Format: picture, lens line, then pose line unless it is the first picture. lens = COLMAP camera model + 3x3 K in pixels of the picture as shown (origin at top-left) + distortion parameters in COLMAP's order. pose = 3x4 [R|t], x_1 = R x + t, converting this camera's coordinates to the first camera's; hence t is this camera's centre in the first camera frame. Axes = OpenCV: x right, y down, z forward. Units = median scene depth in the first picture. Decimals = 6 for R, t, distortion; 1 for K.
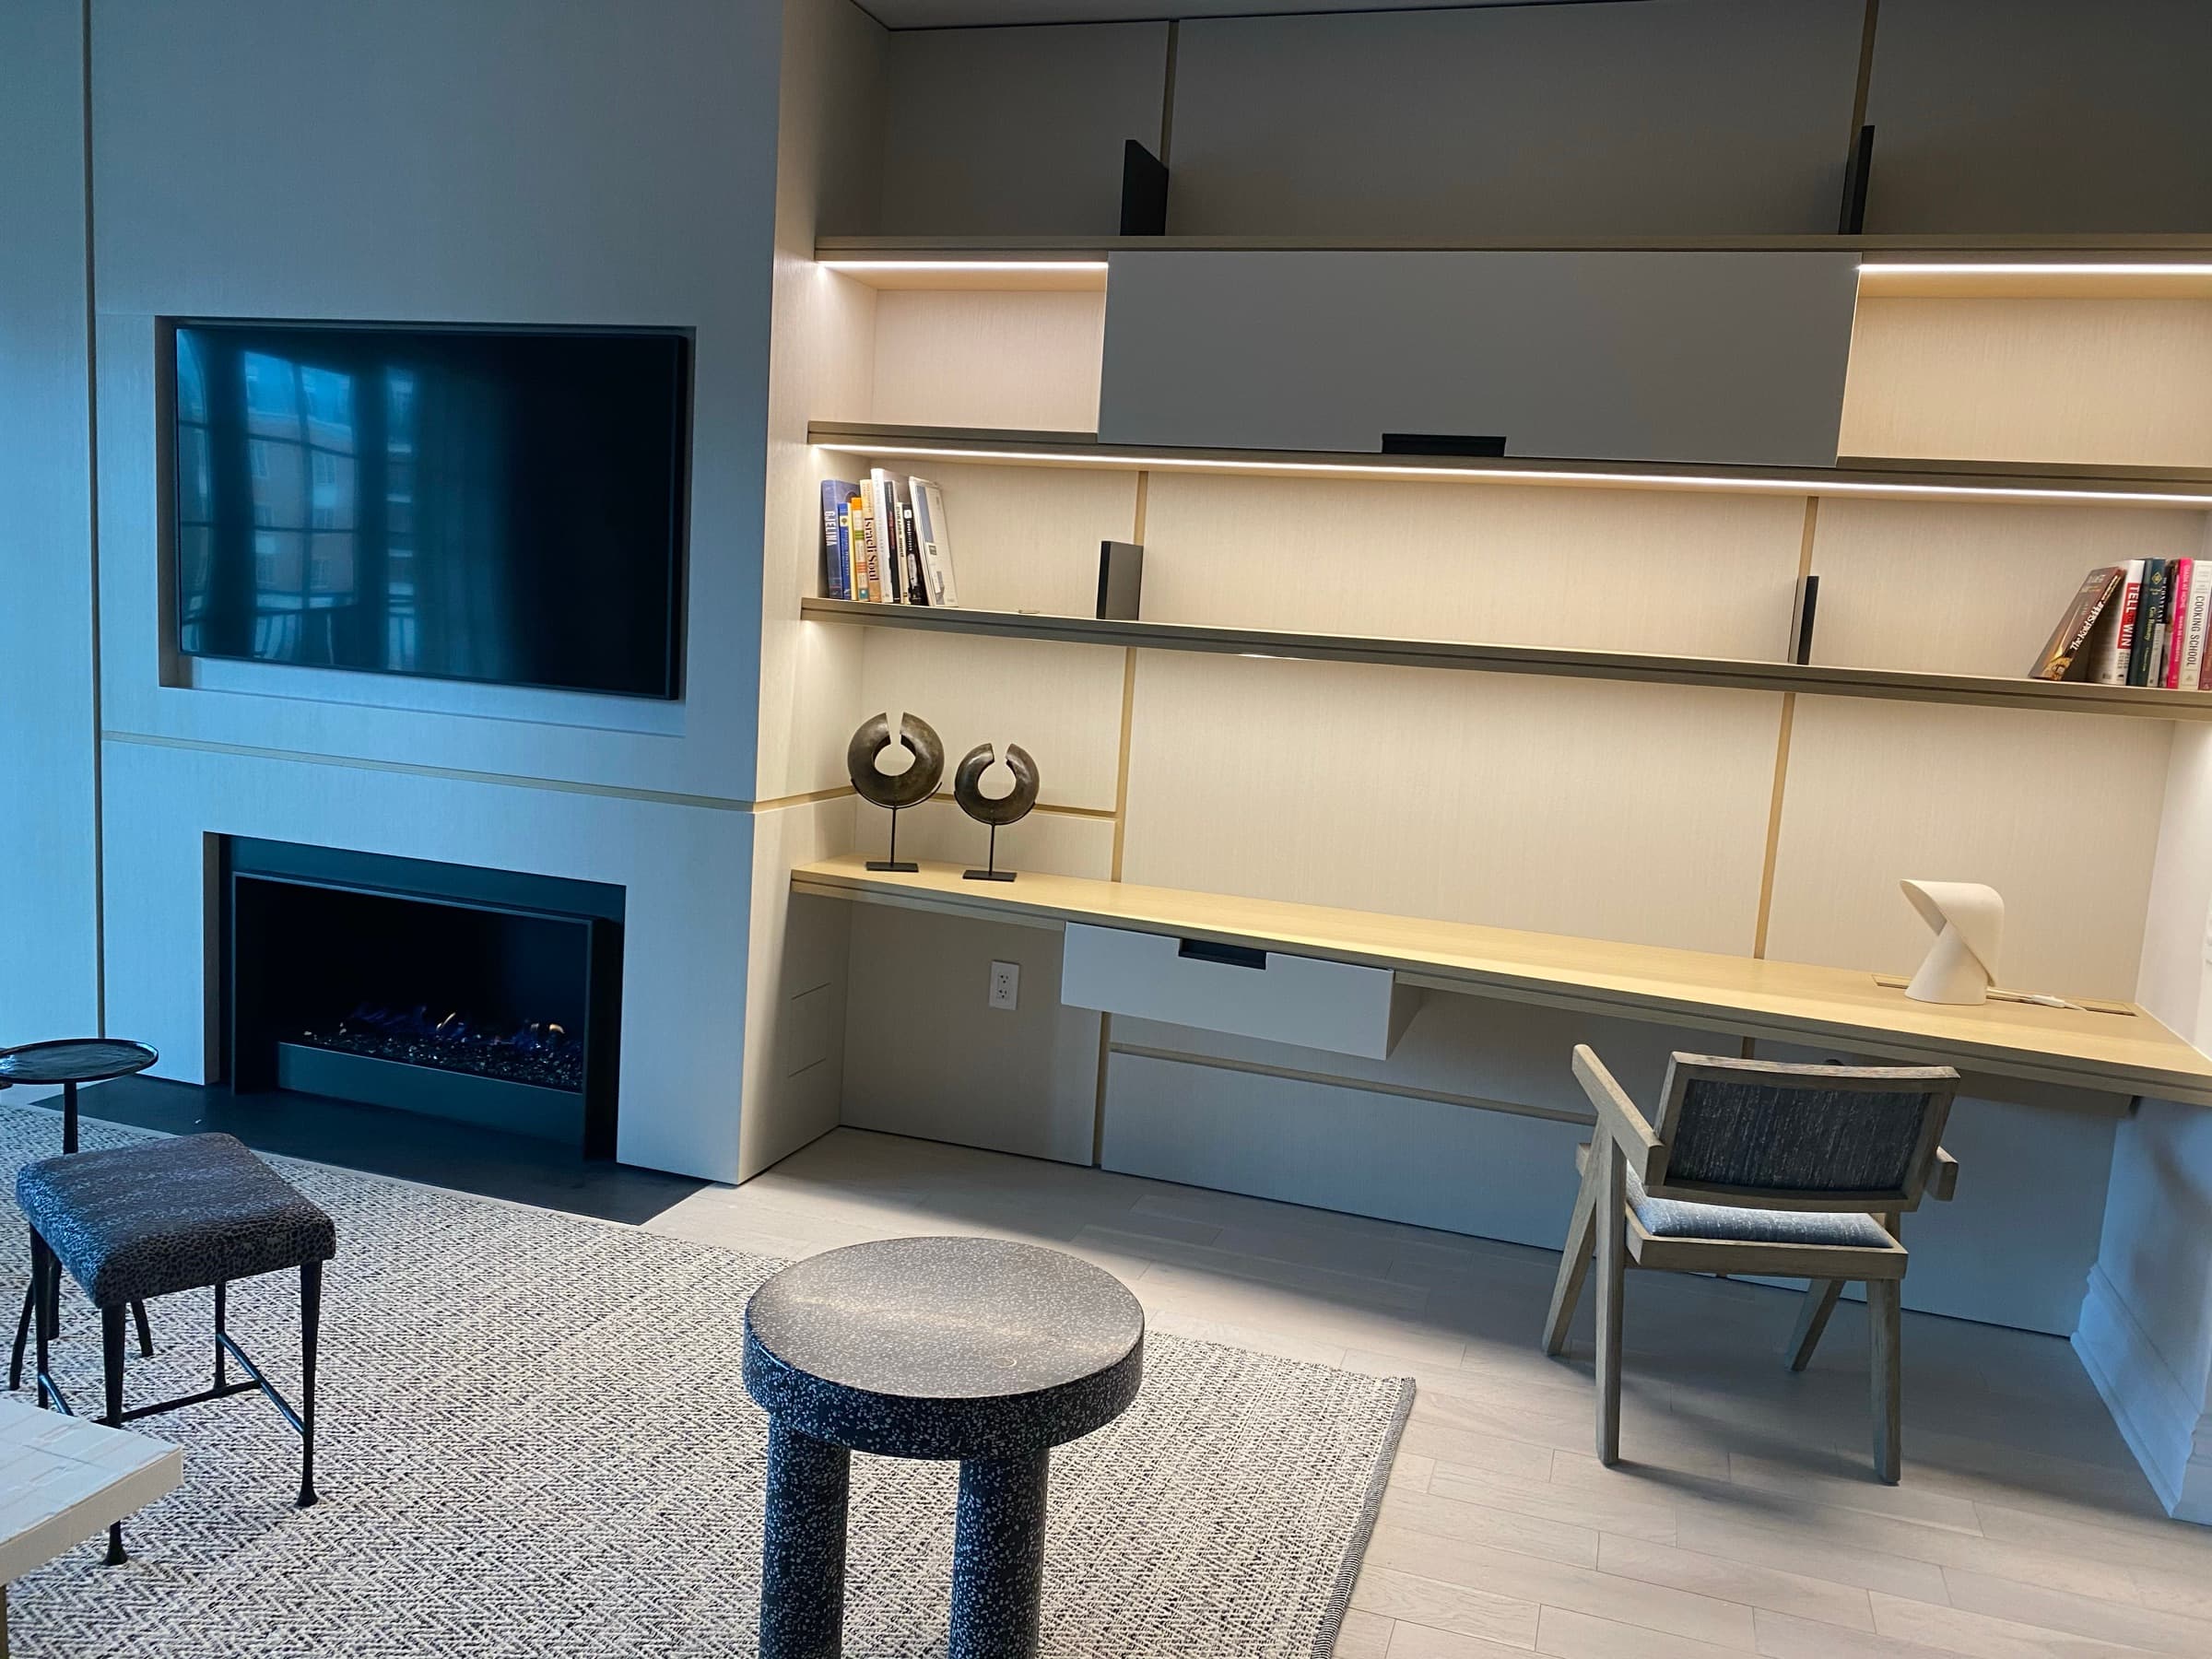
lens RADIAL K [[1687.5, 0, 1113.7], [0, 1687.5, 825.0], [0, 0, 1]] dist [0.038576, -0.033521]
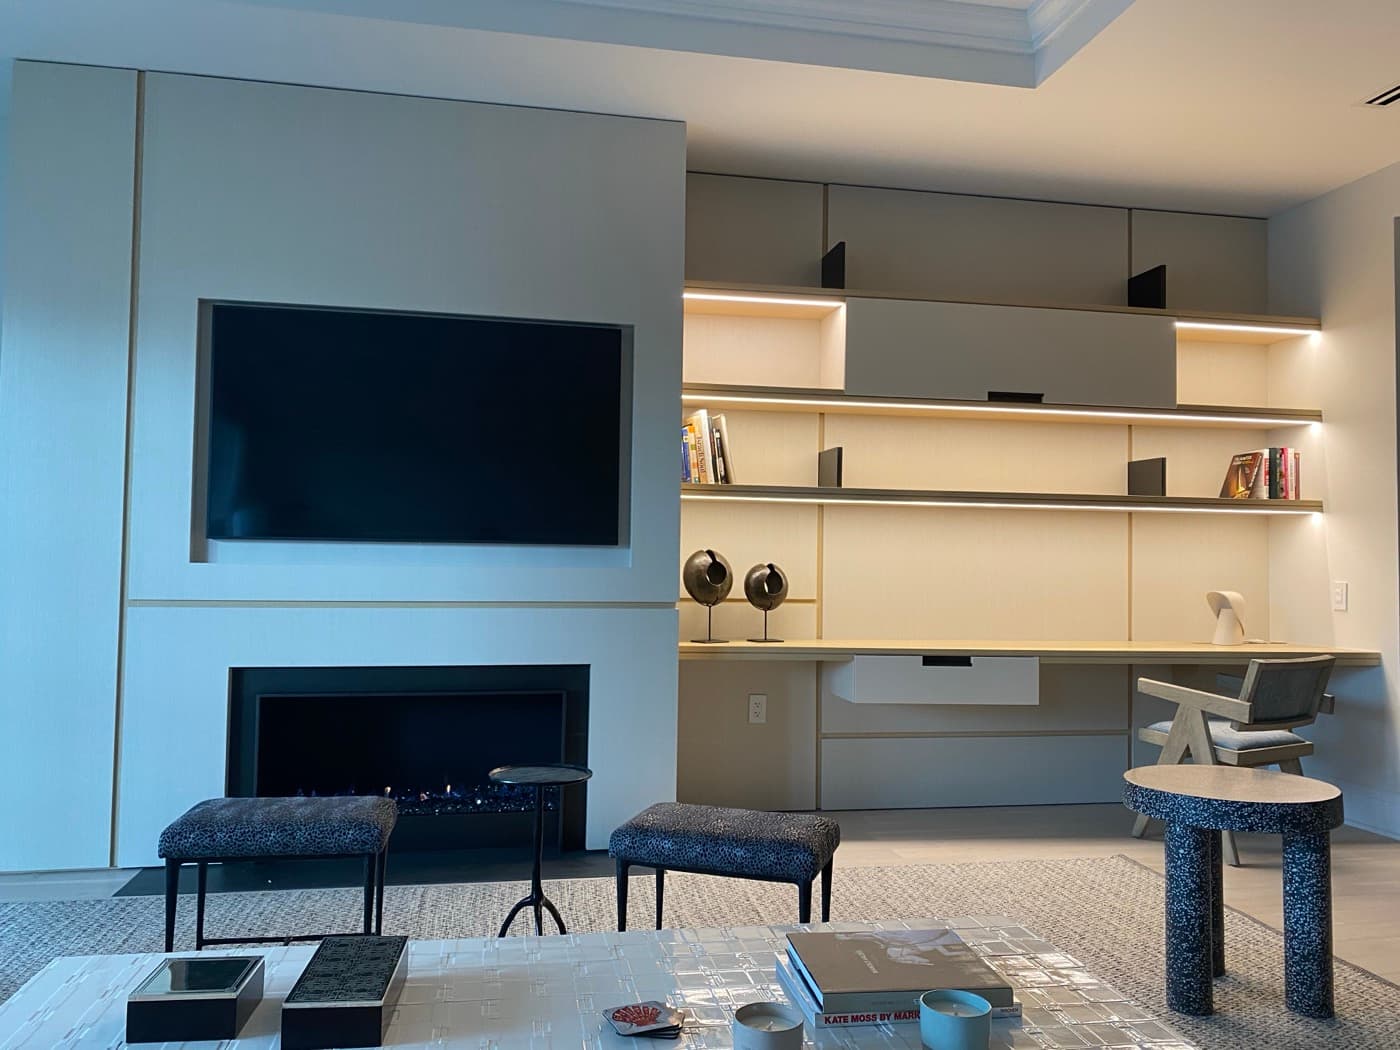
lens RADIAL K [[1068.0, 0, 704.9], [0, 1068.0, 522.2], [0, 0, 1]] dist [0.038576, -0.033521]
pose [[0.876596, -0.035508, 0.479916, -0.697043], [0.105546, 0.987178, -0.119745, 0.036628], [-0.469510, 0.155621, 0.869104, 0.068044]]
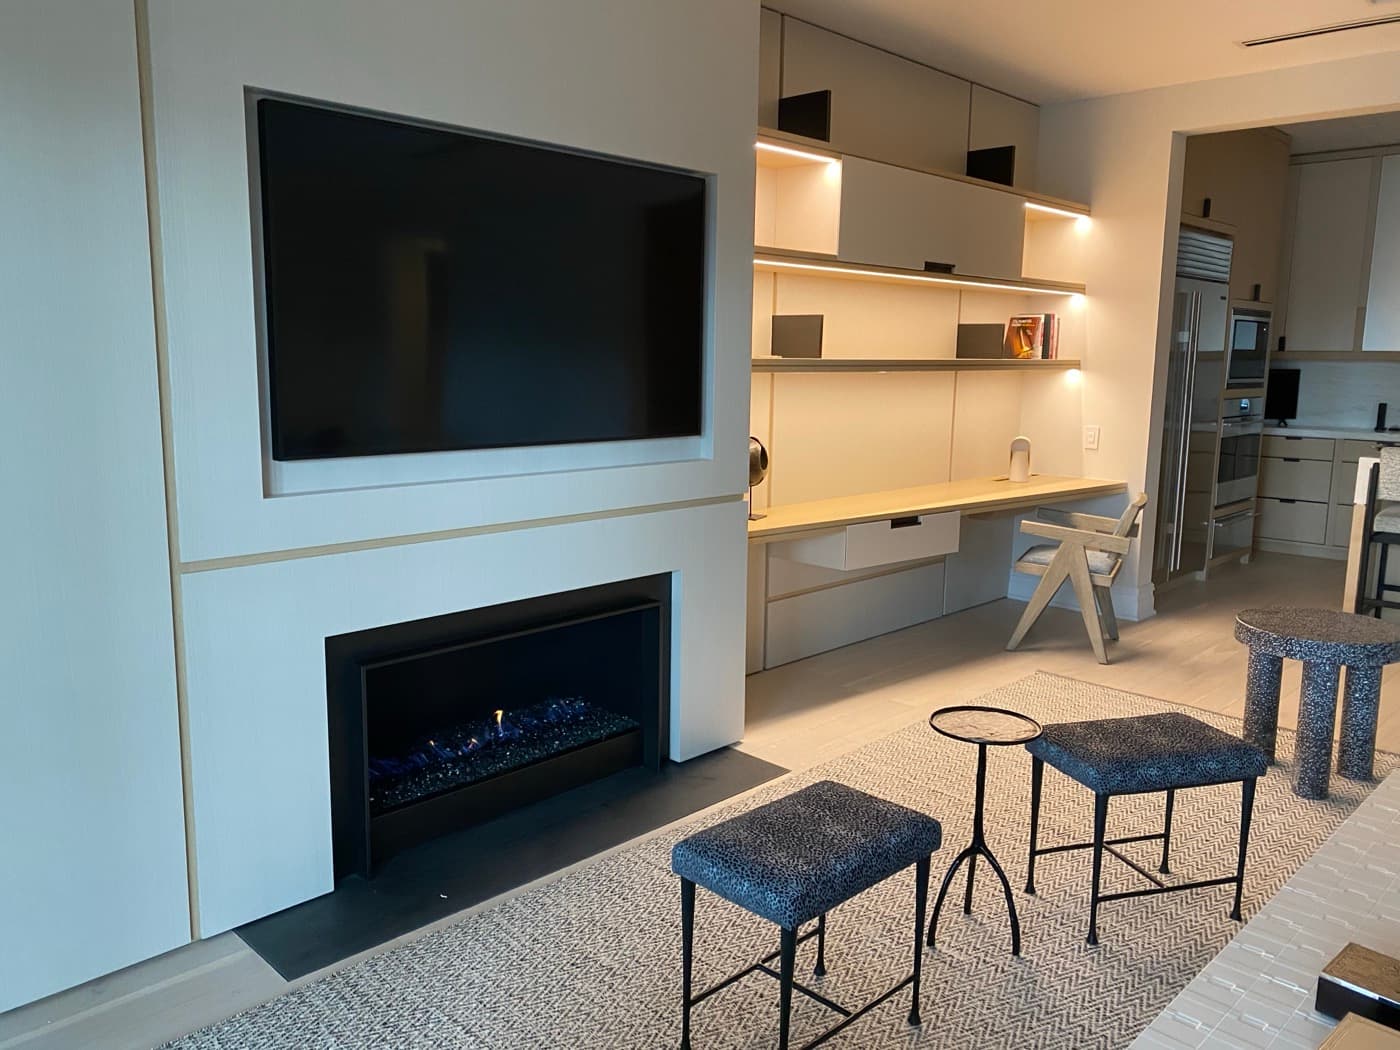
lens RADIAL K [[1068.0, 0, 704.9], [0, 1068.0, 522.2], [0, 0, 1]] dist [0.038576, -0.033521]
pose [[0.444434, -0.199057, 0.873415, -1.097067], [0.130130, 0.979003, 0.156905, -0.146851], [-0.886309, 0.043924, 0.461006, 0.595194]]
